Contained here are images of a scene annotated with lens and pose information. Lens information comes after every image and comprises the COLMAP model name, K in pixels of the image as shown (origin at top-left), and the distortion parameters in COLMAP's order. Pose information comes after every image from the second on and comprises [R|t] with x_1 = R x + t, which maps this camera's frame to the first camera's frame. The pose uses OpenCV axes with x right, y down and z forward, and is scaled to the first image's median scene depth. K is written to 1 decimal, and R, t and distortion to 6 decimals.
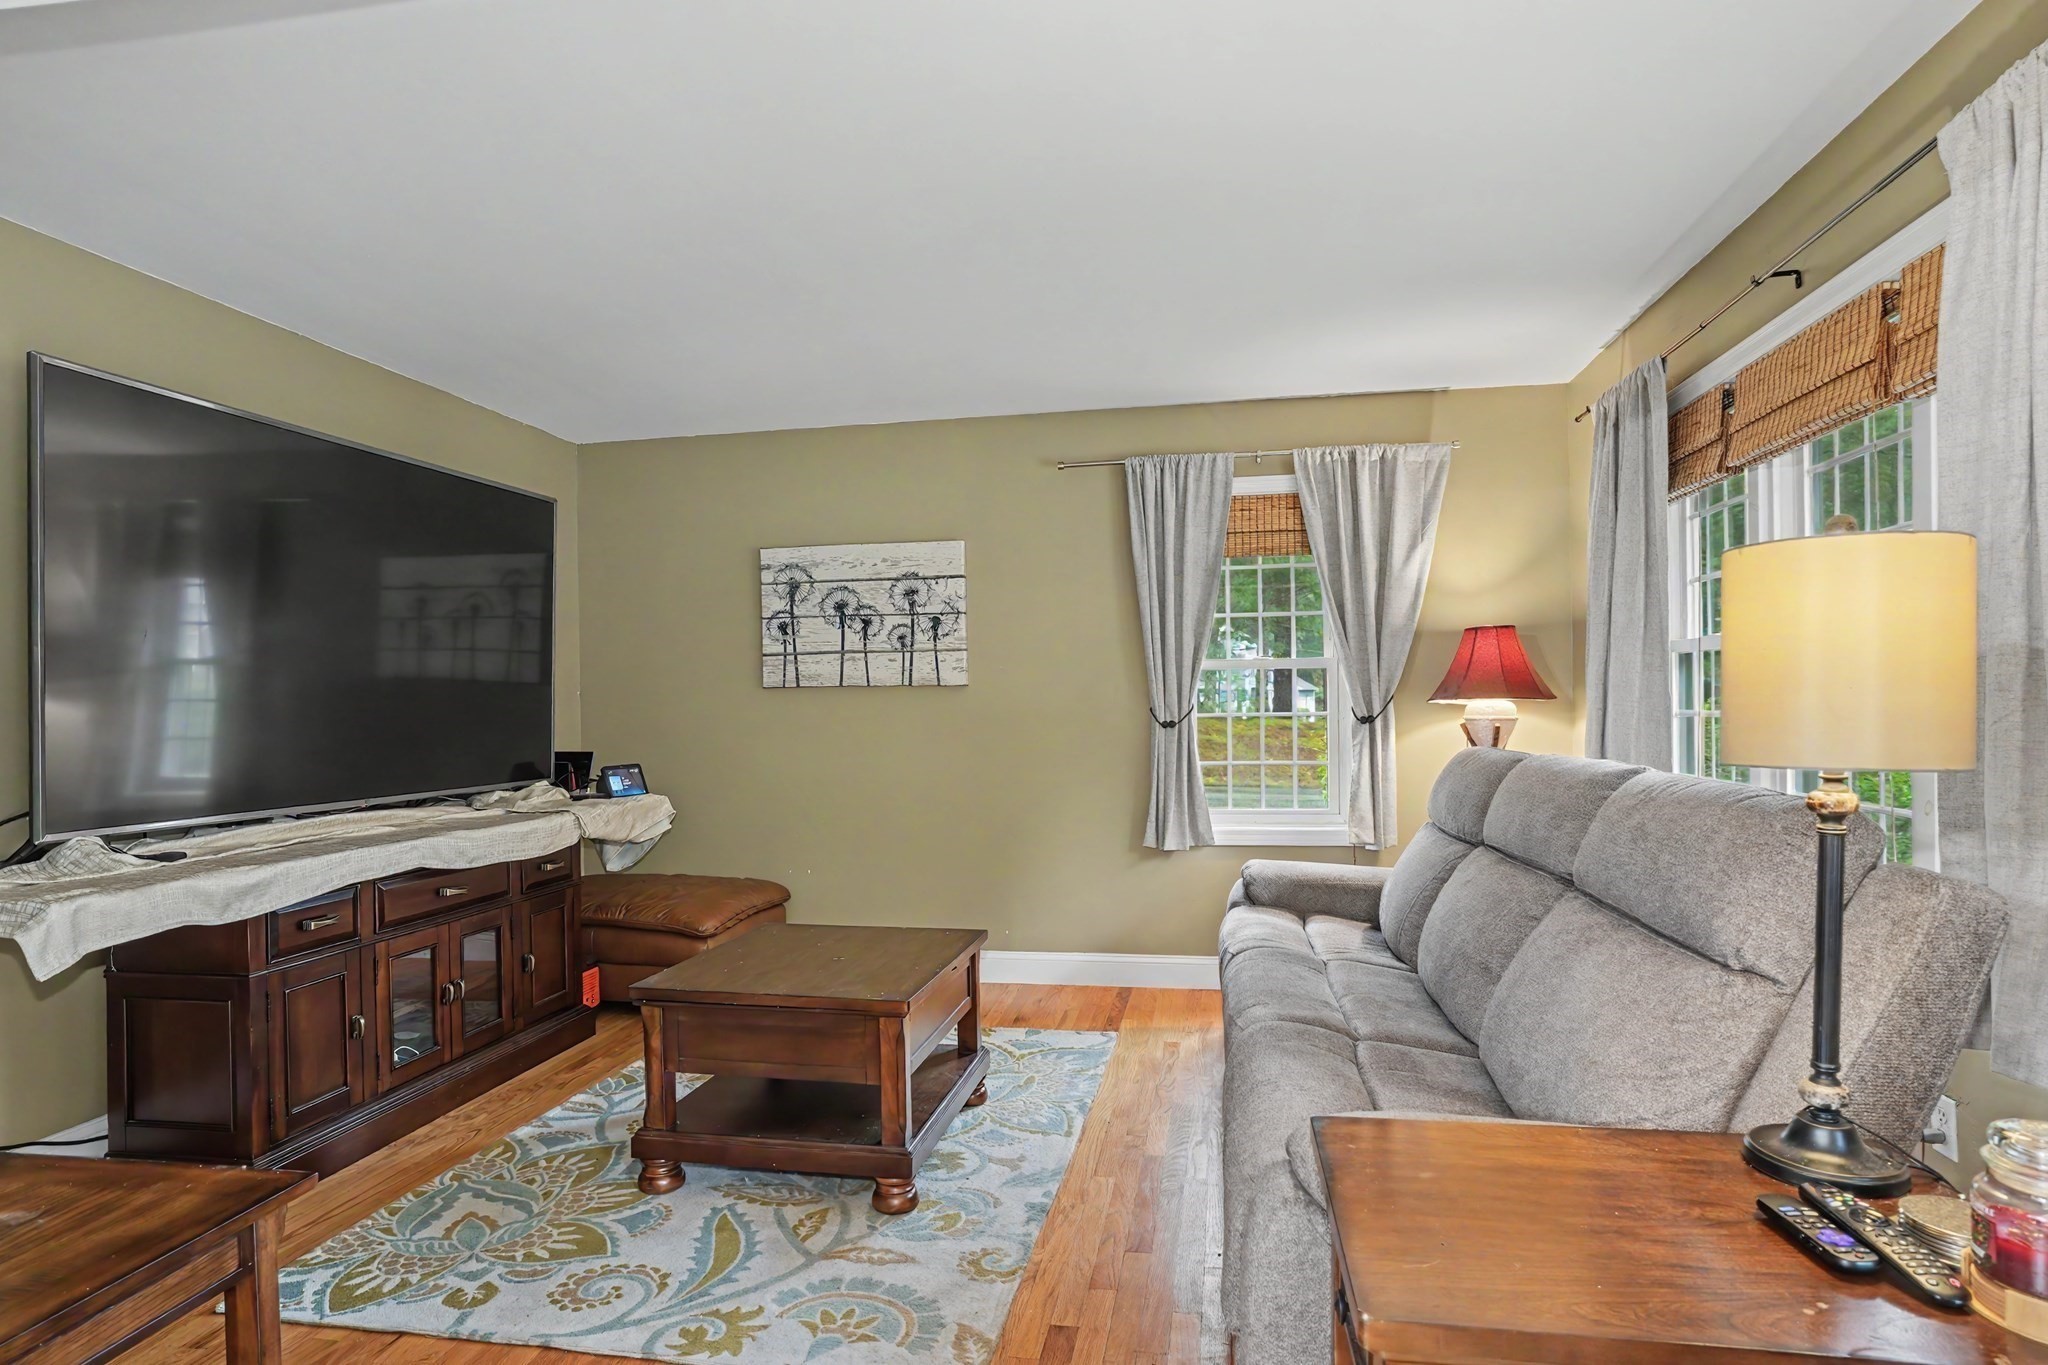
lens RADIAL K [[1132.3, 0, 1017.9], [0, 1132.3, 698.2], [0, 0, 1]] dist [-0.047346, 0.032686]
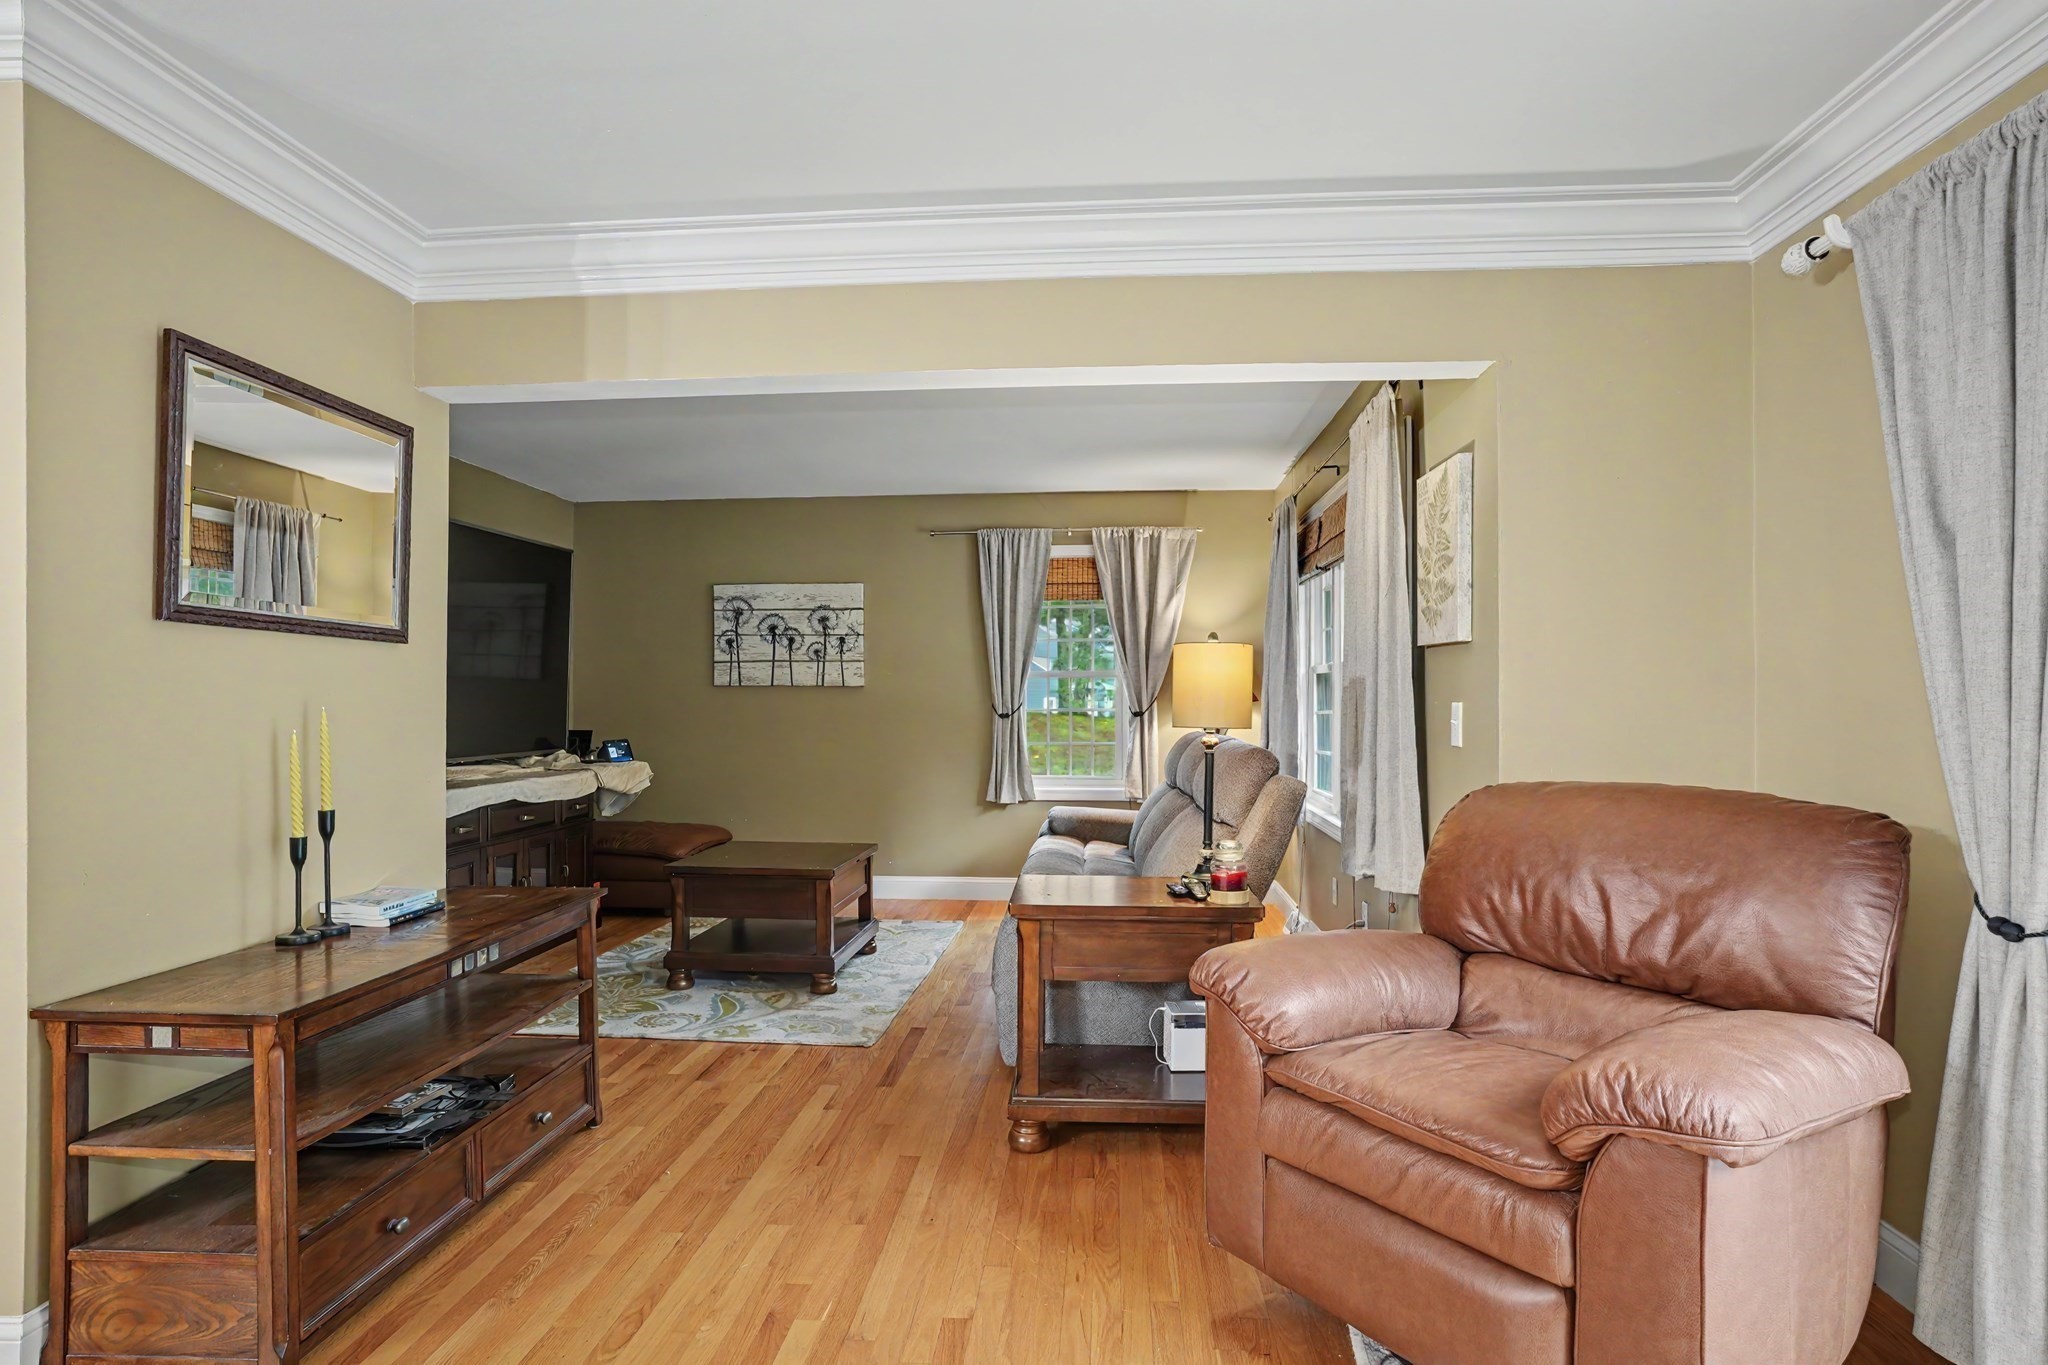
lens RADIAL K [[1132.3, 0, 1017.9], [0, 1132.3, 698.2], [0, 0, 1]] dist [-0.047346, 0.032686]
pose [[0.994608, 0.013703, 0.102800, 0.001518], [-0.013911, 0.999902, 0.001302, -0.001159], [-0.102772, -0.002725, 0.994701, -0.449584]]
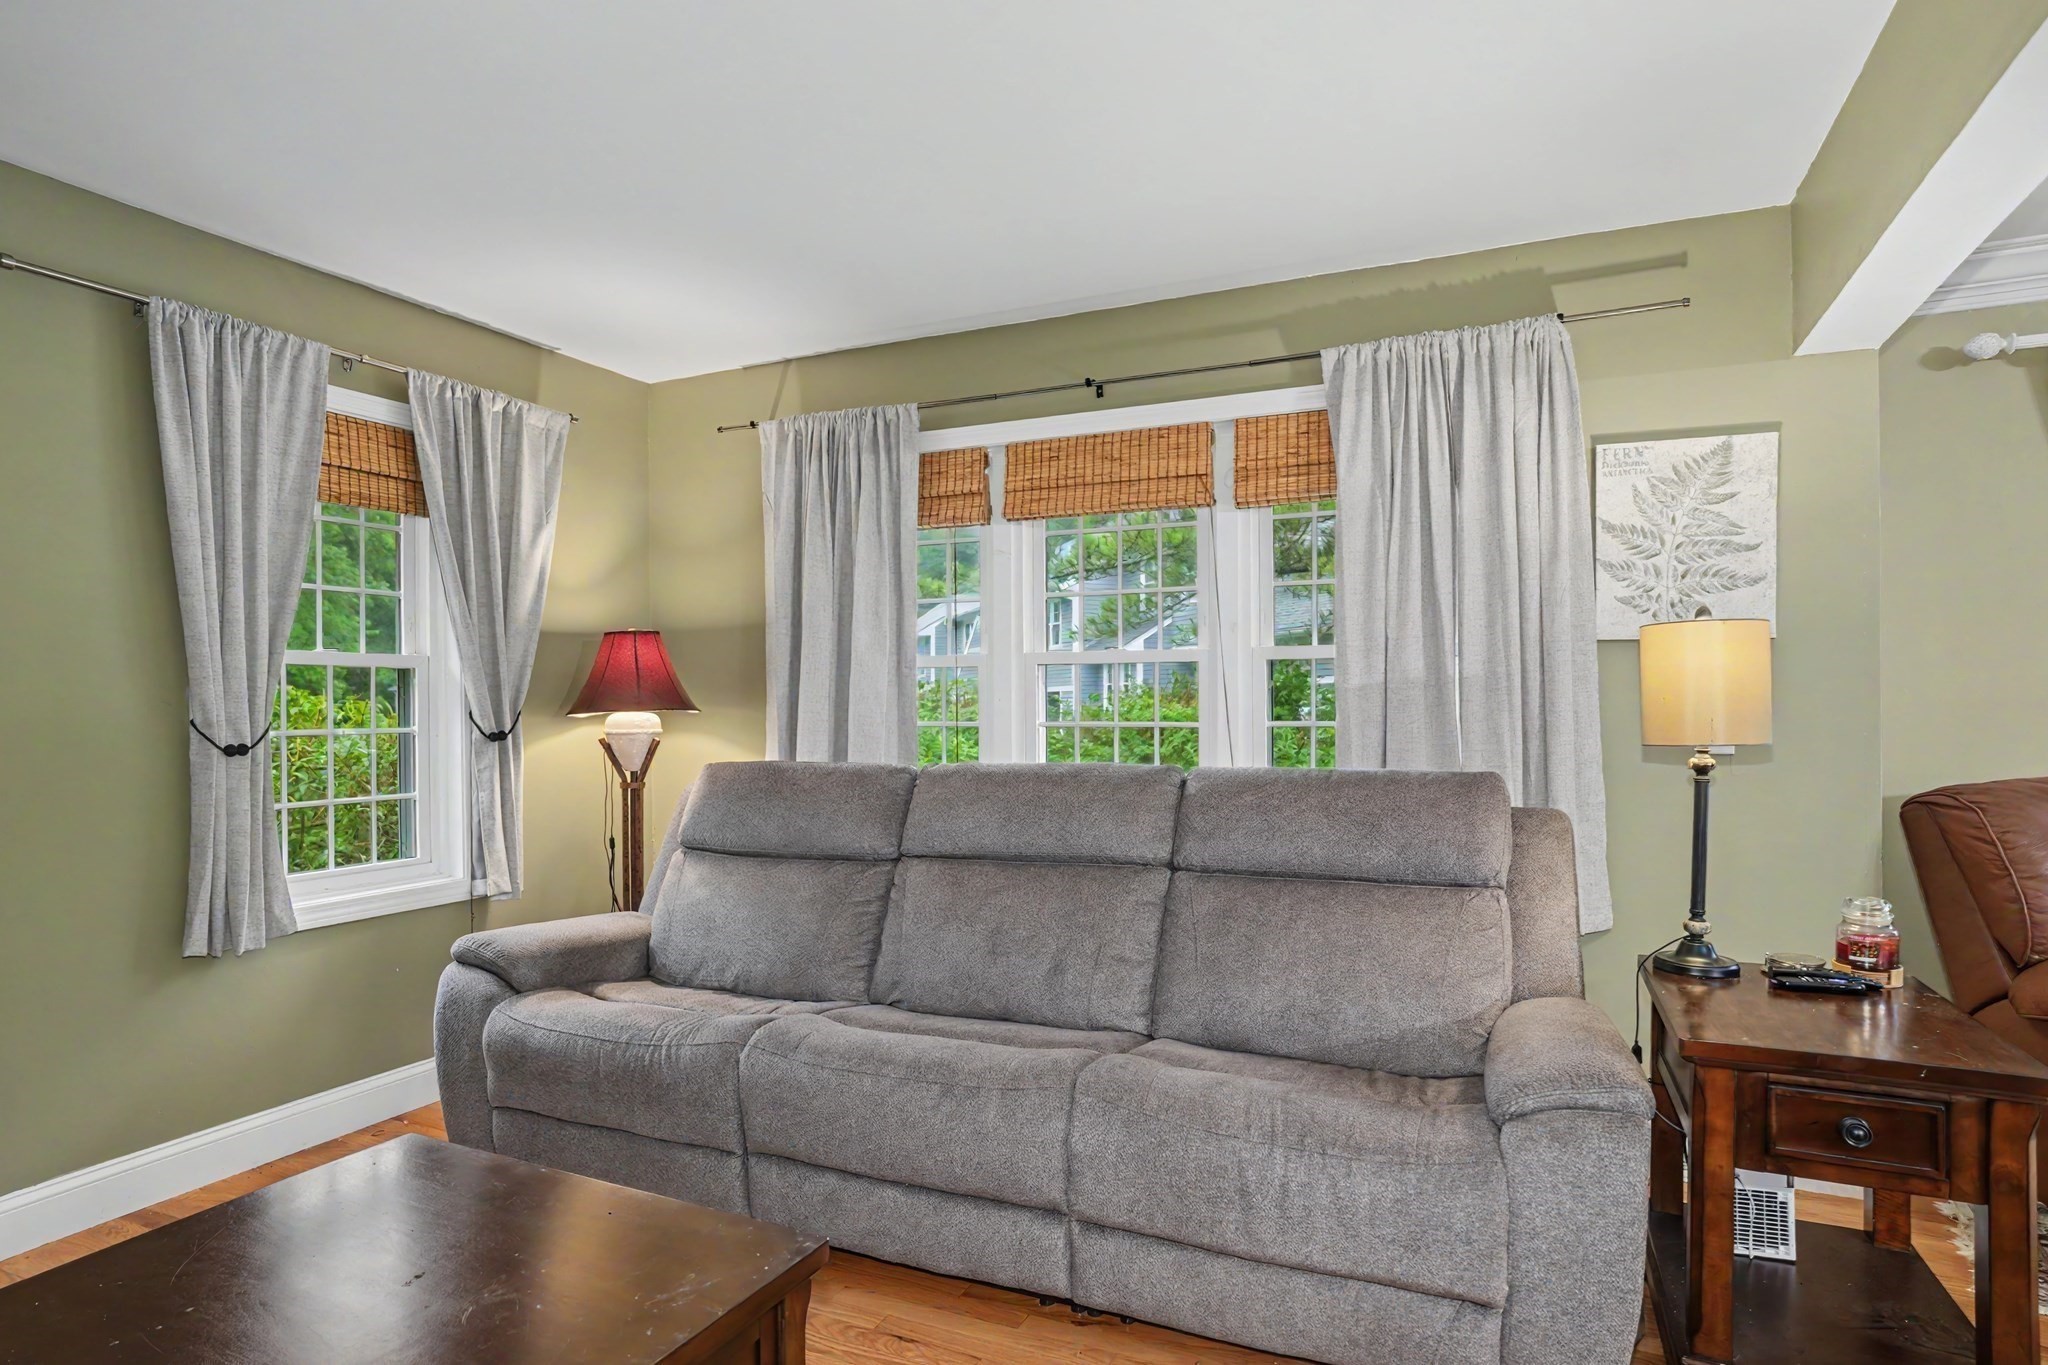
lens RADIAL K [[1132.3, 0, 1017.9], [0, 1132.3, 698.2], [0, 0, 1]] dist [-0.047346, 0.032686]
pose [[0.257191, 0.015622, 0.966234, -0.354000], [-0.000049, 0.999870, -0.016152, 0.004892], [-0.966361, 0.004107, 0.257158, 0.437743]]
